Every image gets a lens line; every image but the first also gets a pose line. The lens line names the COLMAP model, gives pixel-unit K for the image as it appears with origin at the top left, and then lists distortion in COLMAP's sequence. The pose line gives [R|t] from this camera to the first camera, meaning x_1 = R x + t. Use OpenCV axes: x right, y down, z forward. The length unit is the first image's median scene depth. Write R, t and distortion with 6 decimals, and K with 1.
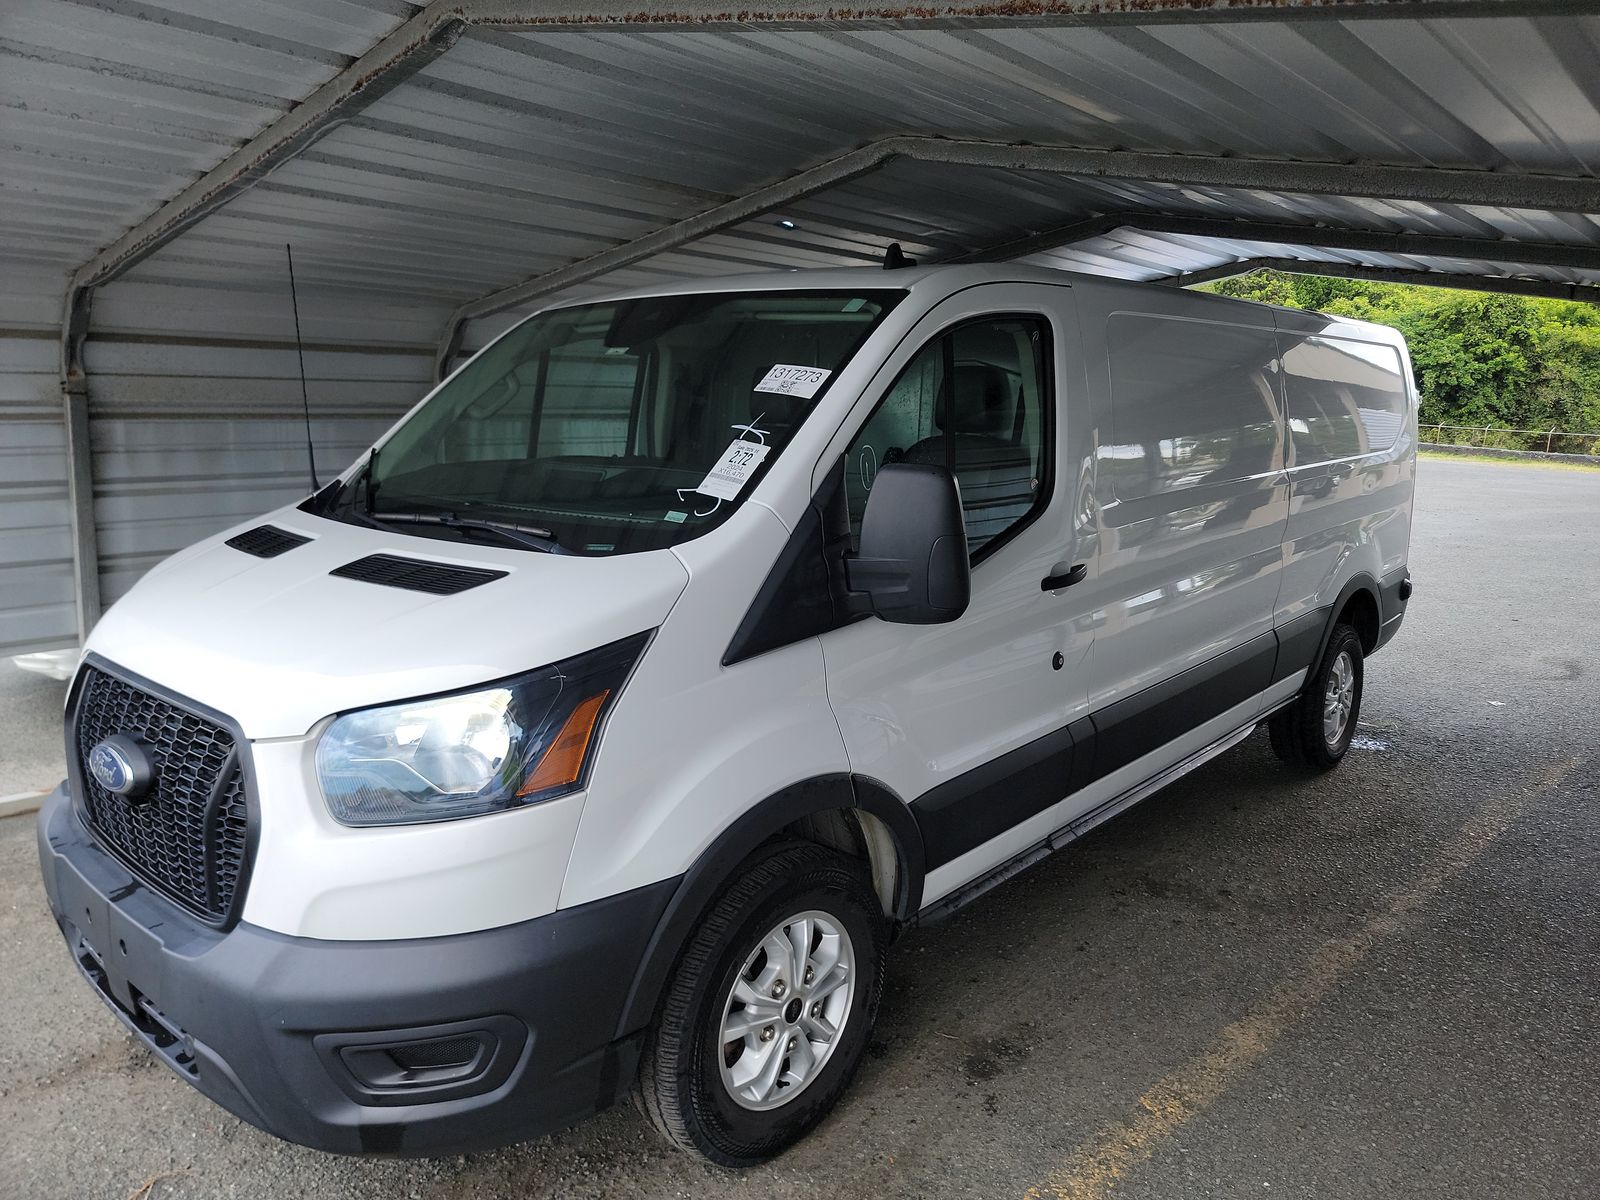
lens RADIAL K [[1093.9, 0, 800.0], [0, 1093.9, 600.0], [0, 0, 1]] dist [0.050377, -0.000962]
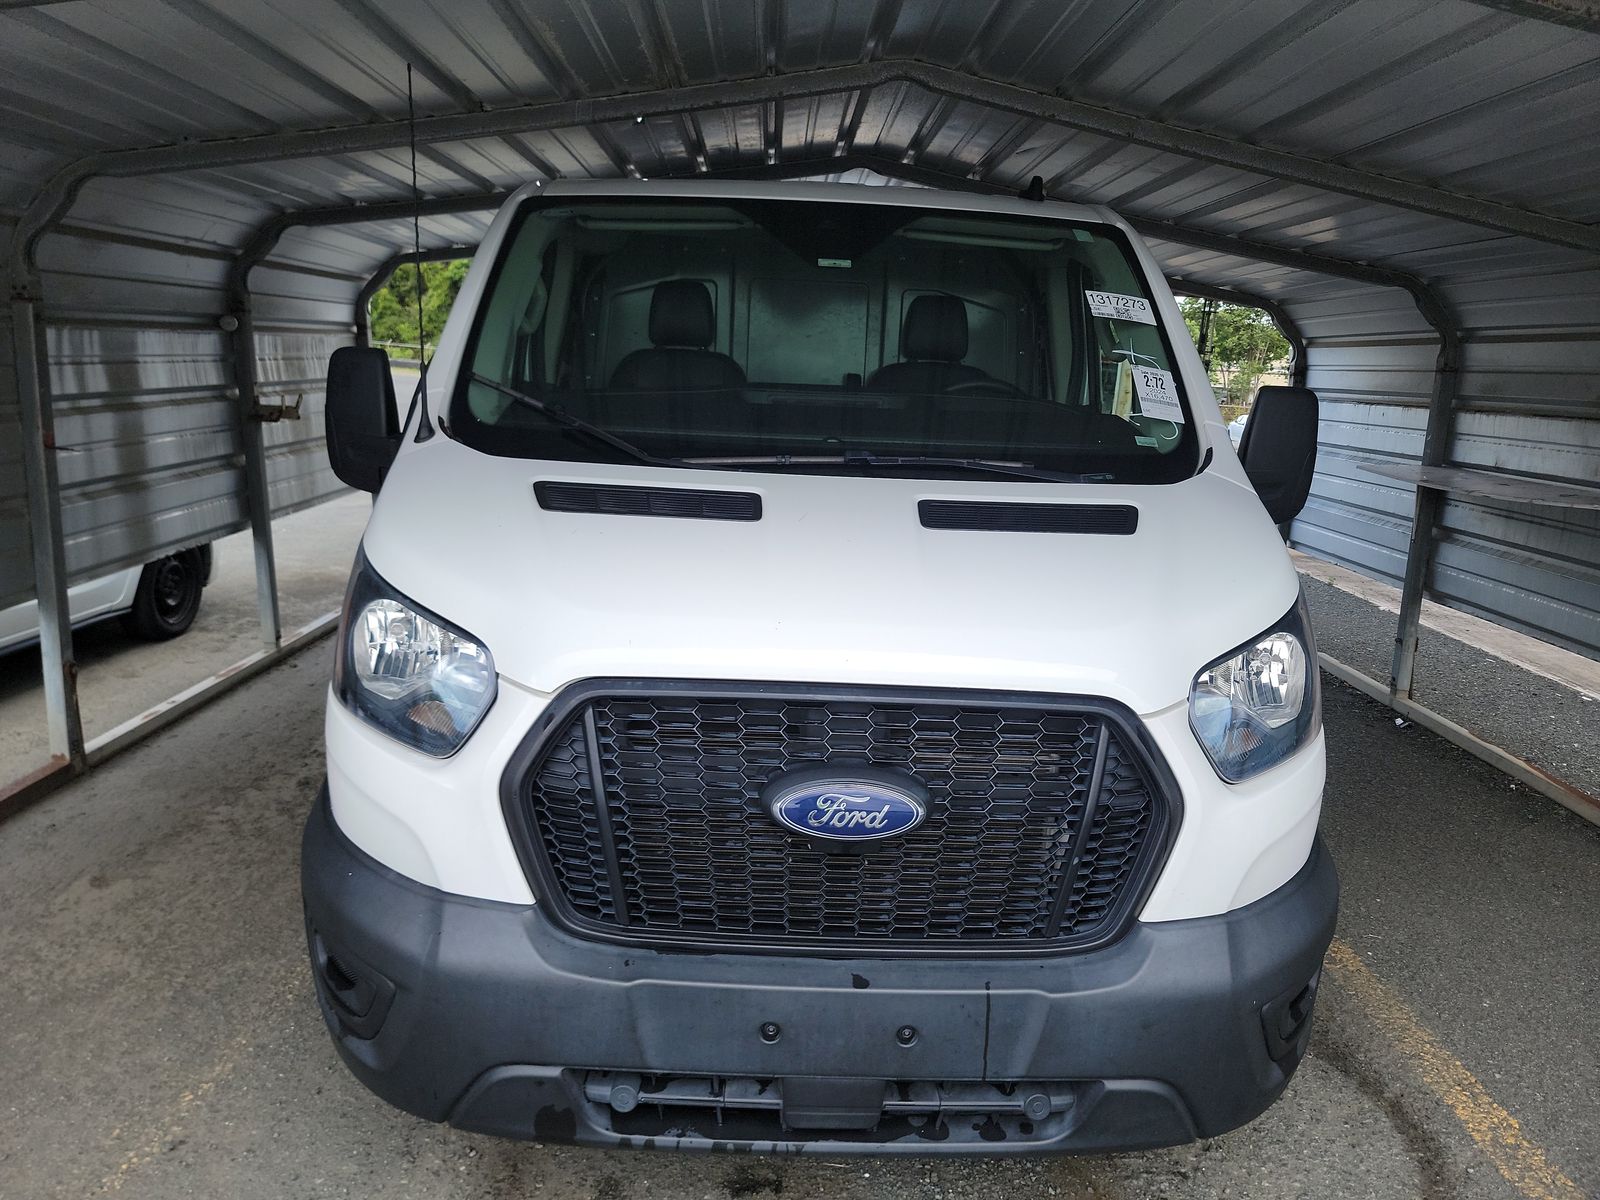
lens RADIAL K [[1093.9, 0, 800.0], [0, 1093.9, 600.0], [0, 0, 1]] dist [0.050377, -0.000962]
pose [[0.740295, -0.134061, 0.658780, -0.737625], [0.092434, 0.990906, 0.097777, -0.042224], [-0.665898, -0.011490, 0.745955, 0.320735]]
